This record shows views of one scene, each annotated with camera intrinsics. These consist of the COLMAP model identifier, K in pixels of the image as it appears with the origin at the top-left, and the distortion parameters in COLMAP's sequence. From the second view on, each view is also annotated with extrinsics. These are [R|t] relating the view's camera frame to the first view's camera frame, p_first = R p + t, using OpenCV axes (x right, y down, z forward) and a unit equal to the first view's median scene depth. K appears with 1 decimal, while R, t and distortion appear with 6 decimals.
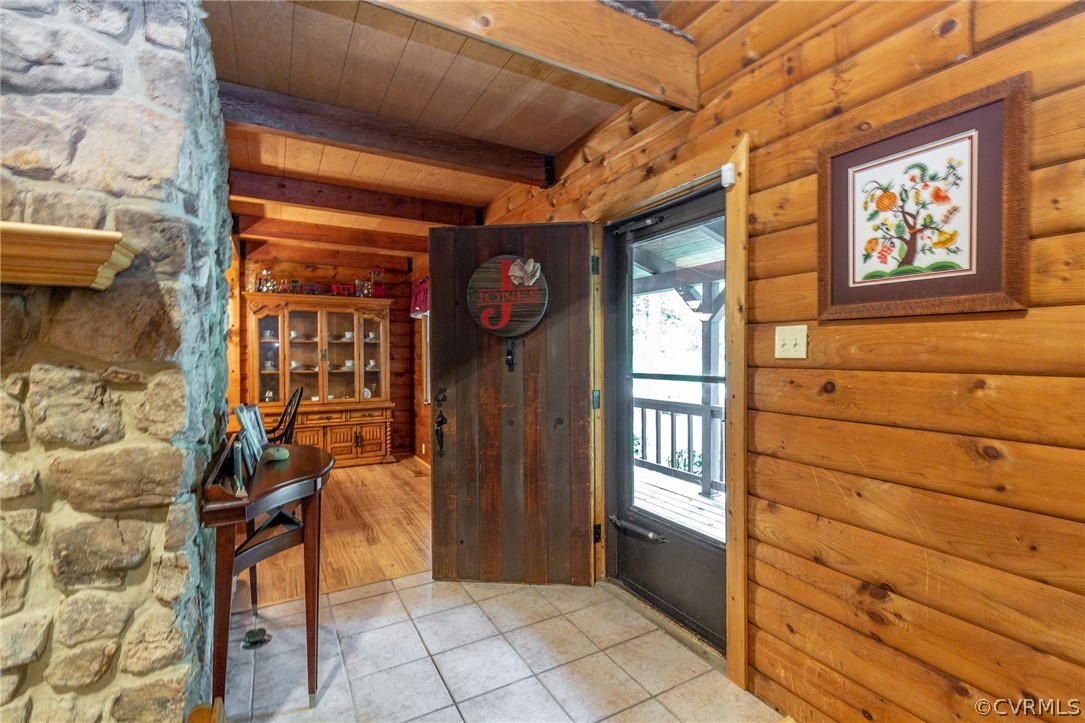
lens RADIAL K [[491.4, 0, 547.7], [0, 491.4, 361.5], [0, 0, 1]] dist [0.015683, -0.001397]
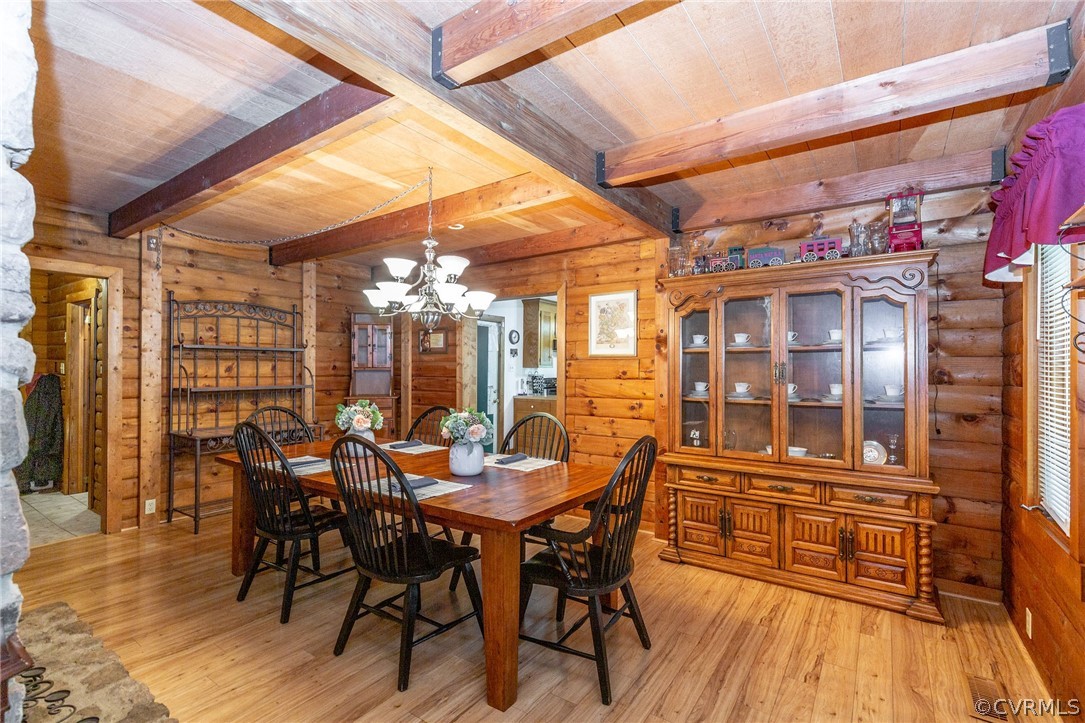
lens RADIAL K [[491.4, 0, 549.1], [0, 491.4, 366.4], [0, 0, 1]] dist [0.015683, -0.001397]
pose [[0.447708, 0.000293, -0.894180, -0.078517], [-0.010275, 0.999936, -0.004817, -0.015324], [0.894121, 0.011345, 0.447682, 0.519502]]
